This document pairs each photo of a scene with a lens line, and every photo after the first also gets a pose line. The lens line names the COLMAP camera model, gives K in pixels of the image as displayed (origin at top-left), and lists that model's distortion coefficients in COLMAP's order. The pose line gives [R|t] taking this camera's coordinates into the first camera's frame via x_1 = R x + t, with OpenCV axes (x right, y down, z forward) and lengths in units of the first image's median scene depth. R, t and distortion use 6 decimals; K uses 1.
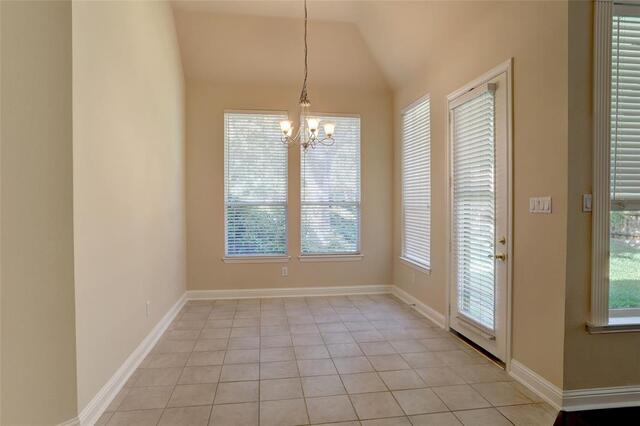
lens RADIAL K [[365.4, 0, 319.3], [0, 365.4, 208.0], [0, 0, 1]] dist [-0.055997, 0.028281]
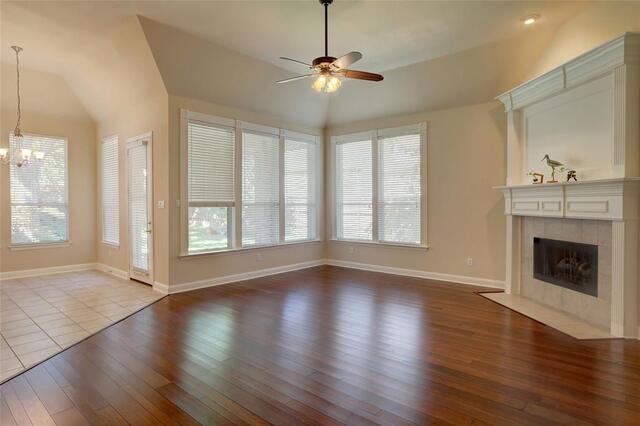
lens RADIAL K [[365.4, 0, 318.7], [0, 365.4, 209.9], [0, 0, 1]] dist [-0.055997, 0.028281]
pose [[0.767915, -0.013753, 0.640405, -0.031347], [0.010075, 0.999905, 0.009393, 0.007730], [-0.640473, -0.000761, 0.767980, -0.826299]]
